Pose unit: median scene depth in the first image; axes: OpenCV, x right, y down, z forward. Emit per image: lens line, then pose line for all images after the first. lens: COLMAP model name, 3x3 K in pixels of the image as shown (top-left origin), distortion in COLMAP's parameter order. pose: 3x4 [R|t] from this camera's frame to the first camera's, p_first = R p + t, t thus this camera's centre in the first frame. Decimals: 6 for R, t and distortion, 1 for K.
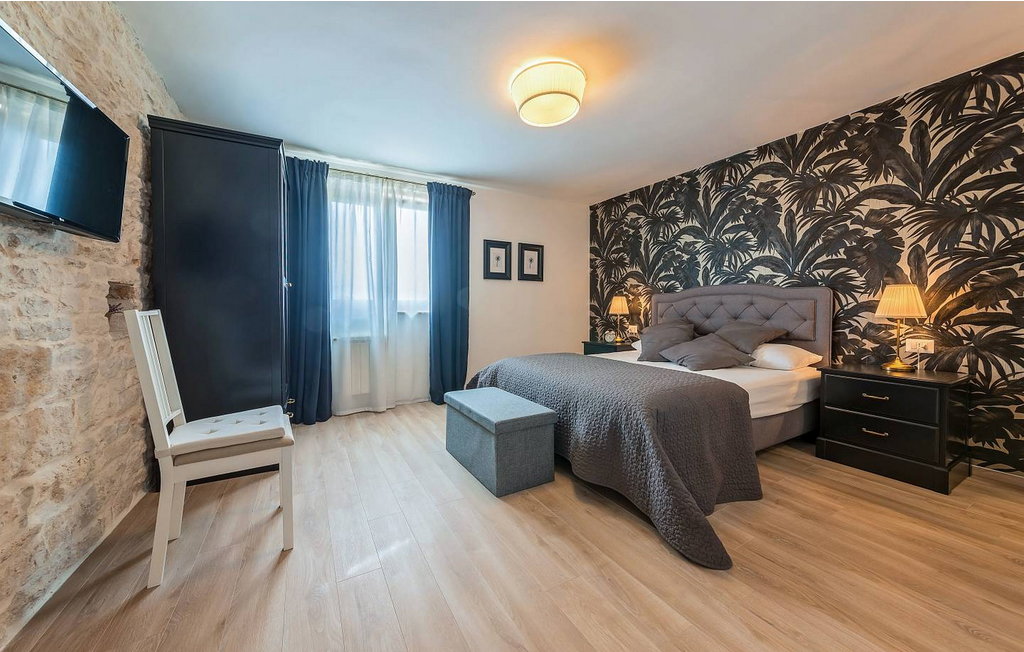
lens RADIAL K [[363.8, 0, 509.3], [0, 363.8, 325.4], [0, 0, 1]] dist [-0.000177, -0.000033]
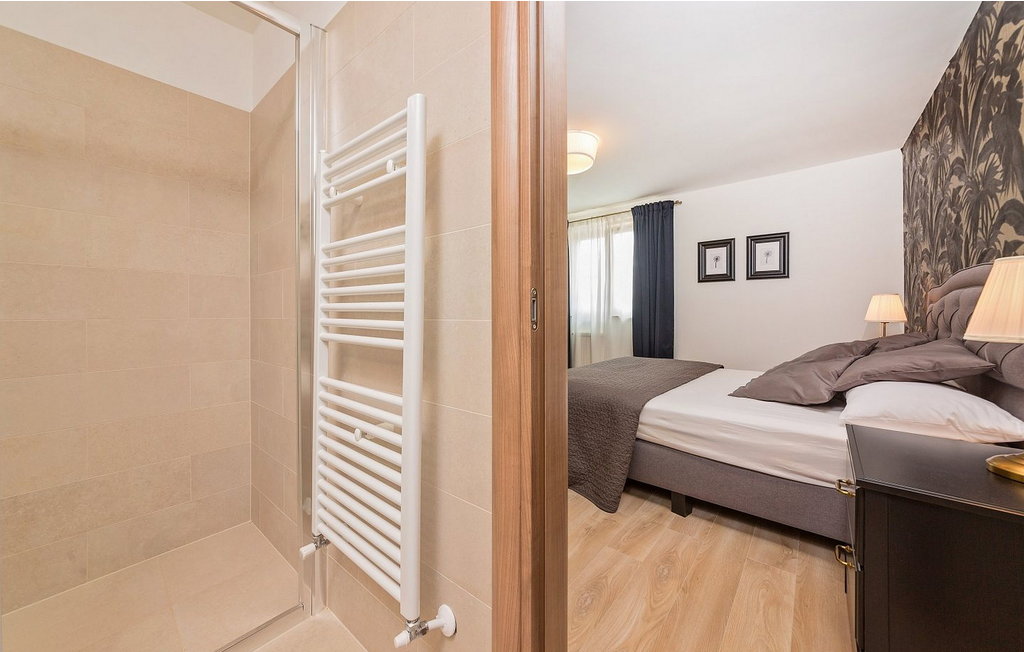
lens RADIAL K [[363.8, 0, 509.3], [0, 363.8, 325.4], [0, 0, 1]] dist [-0.000177, -0.000033]
pose [[0.347381, 0.034464, -0.937091, 0.774480], [-0.041320, 0.998916, 0.021421, -0.014013], [0.936813, 0.031279, 0.348428, 0.212147]]
